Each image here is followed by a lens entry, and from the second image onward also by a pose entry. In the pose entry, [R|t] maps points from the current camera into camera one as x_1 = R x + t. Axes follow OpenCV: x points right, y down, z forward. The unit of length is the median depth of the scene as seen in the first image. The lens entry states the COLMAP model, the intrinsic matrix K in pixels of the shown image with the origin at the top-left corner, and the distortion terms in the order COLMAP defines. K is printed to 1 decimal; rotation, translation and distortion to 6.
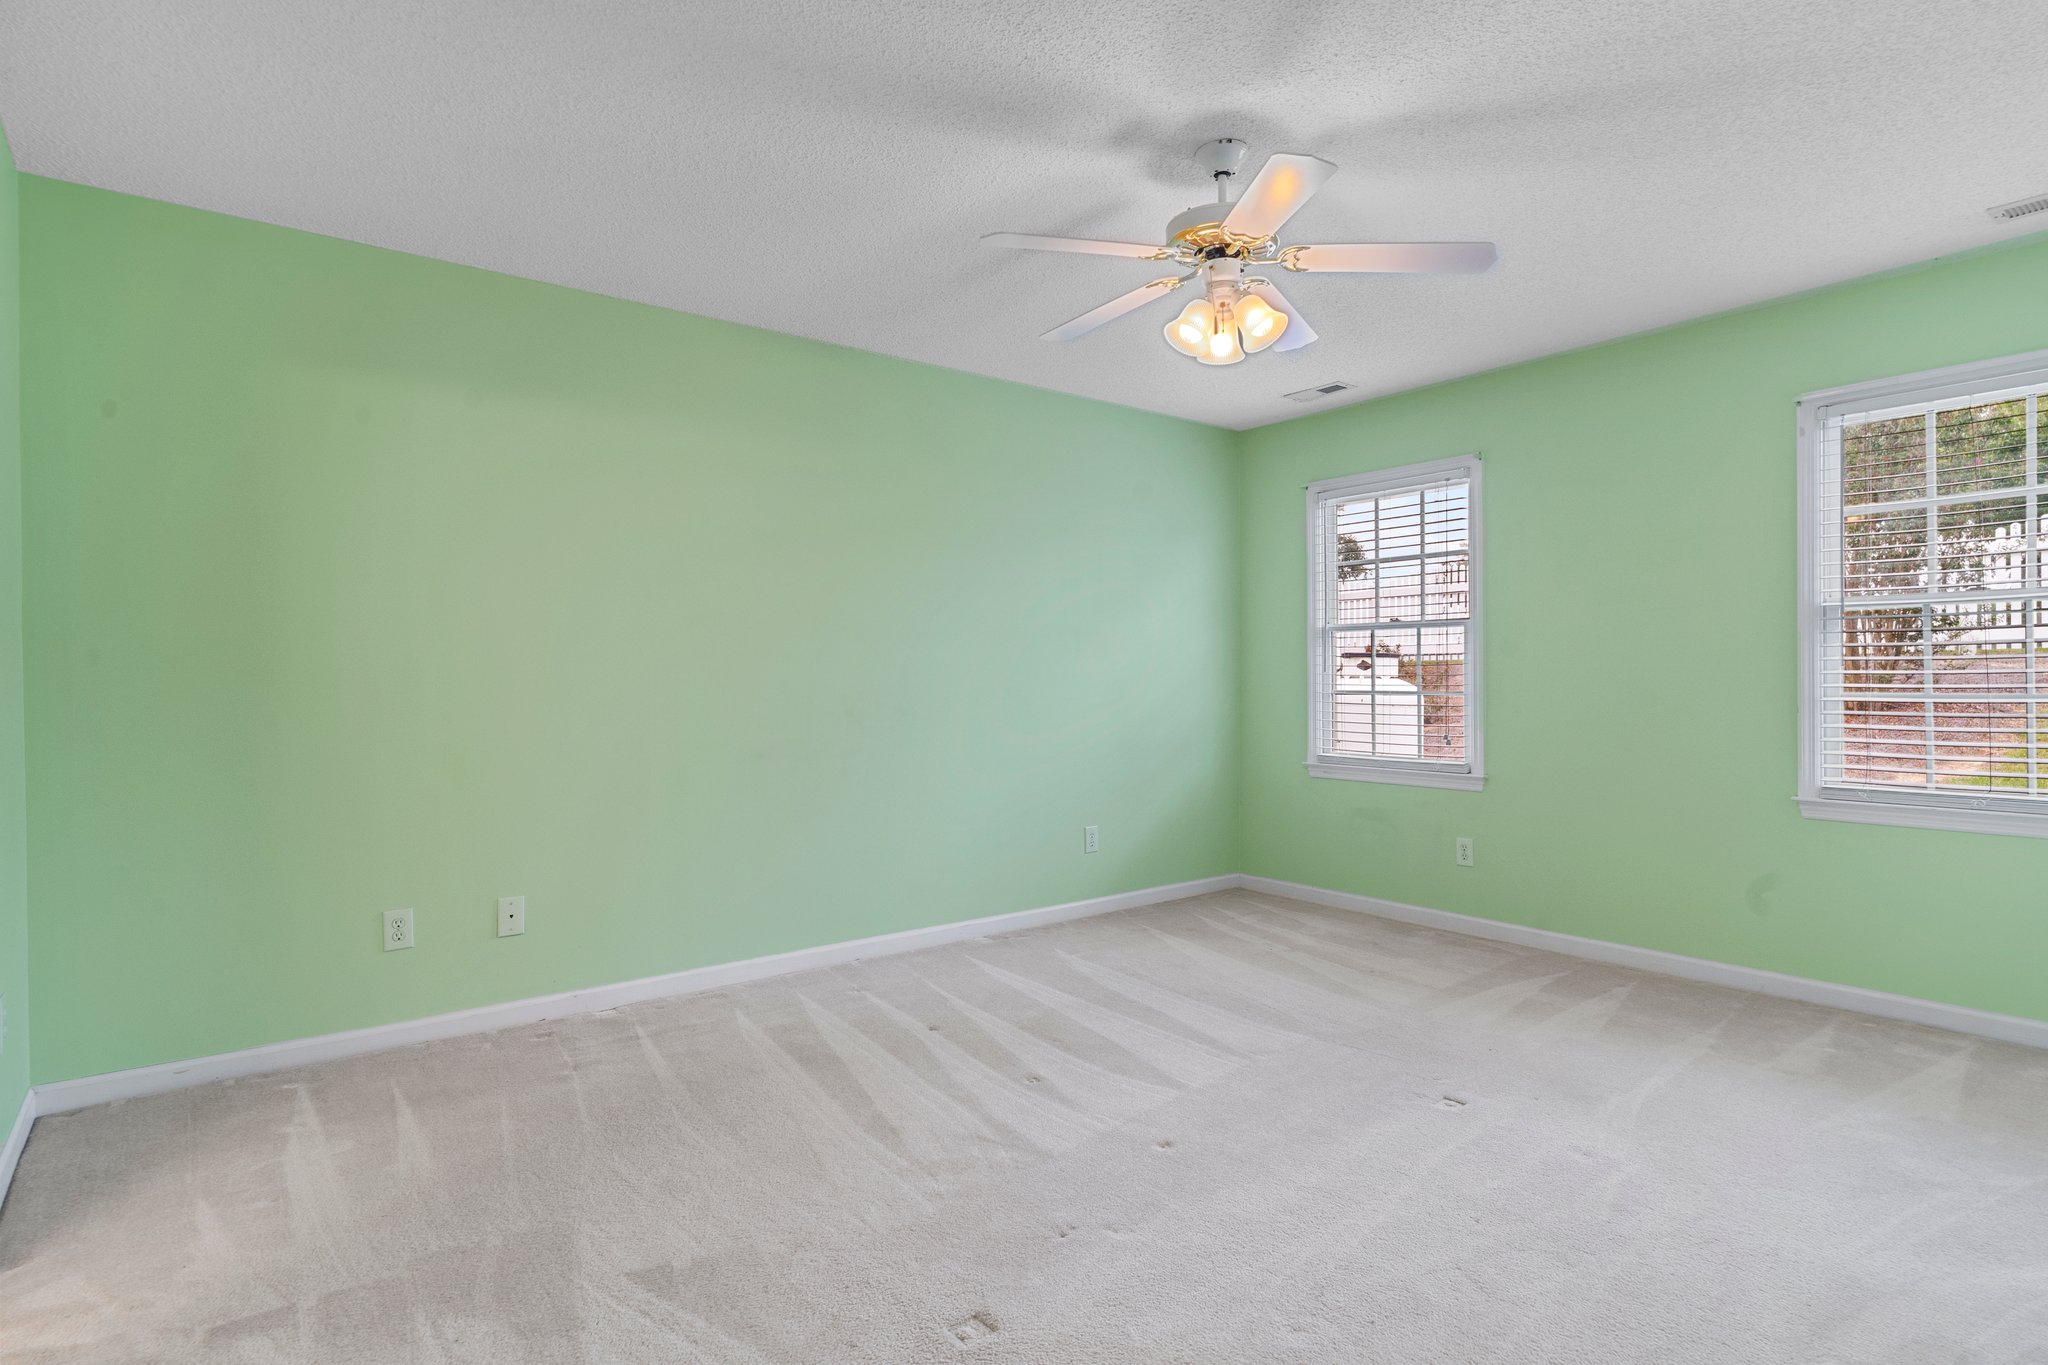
lens RADIAL K [[1041.7, 0, 1034.9], [0, 1041.7, 689.3], [0, 0, 1]] dist [0.013985, 0.000048]
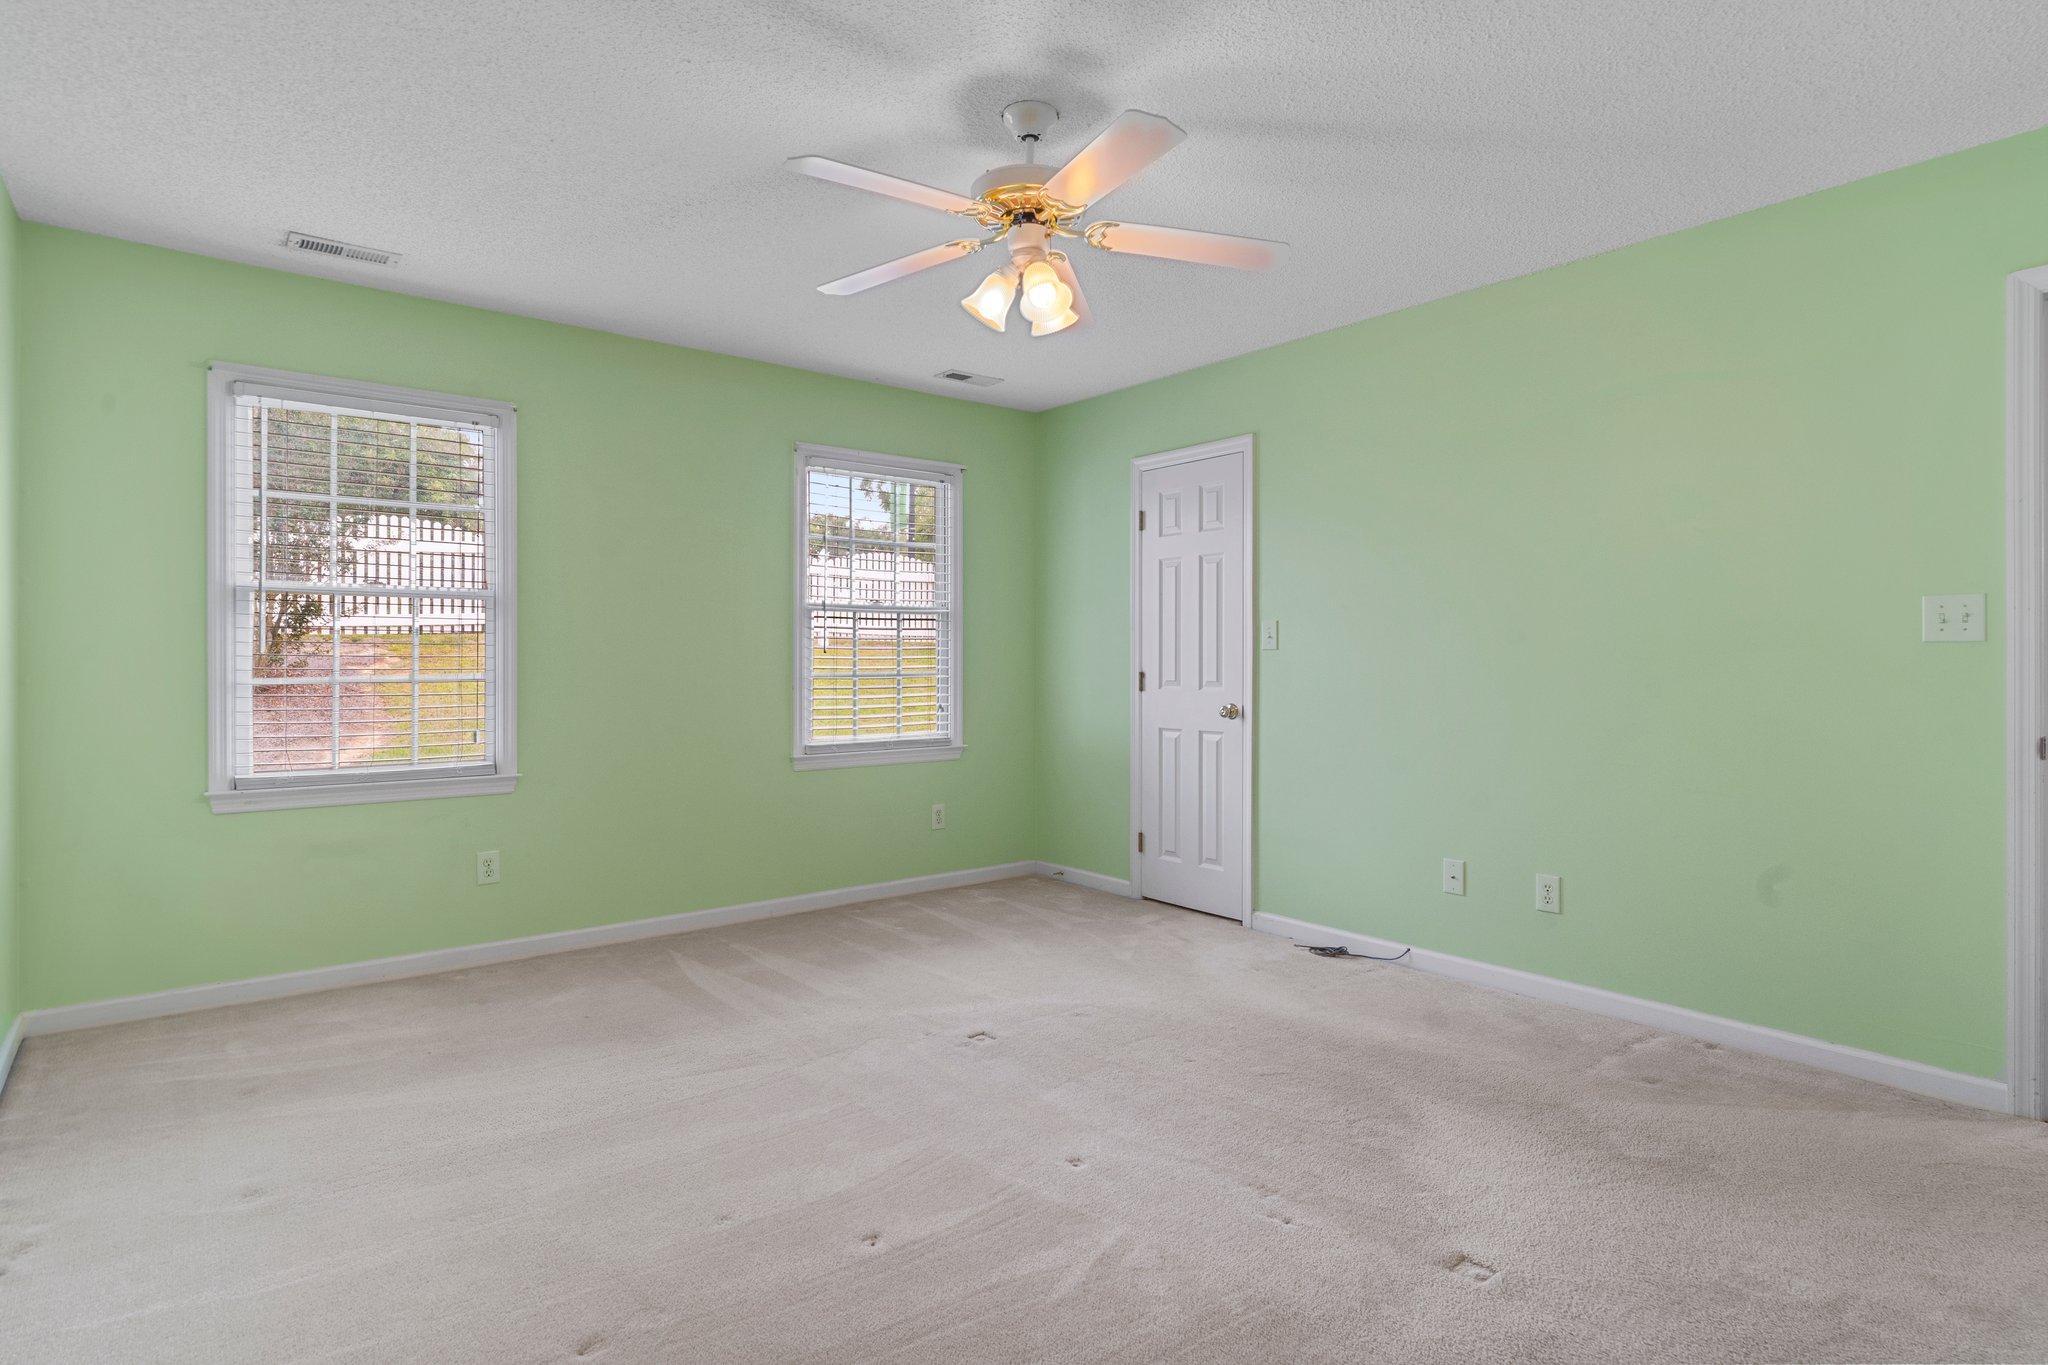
lens RADIAL K [[1070.2, 0, 1022.8], [0, 1070.2, 658.8], [0, 0, 1]] dist [0.018451, 0.000147]
pose [[0.016501, 0.006858, 0.999840, -0.586568], [0.010146, 0.999924, -0.007026, -0.002514], [-0.999812, 0.010261, 0.016430, 0.719367]]
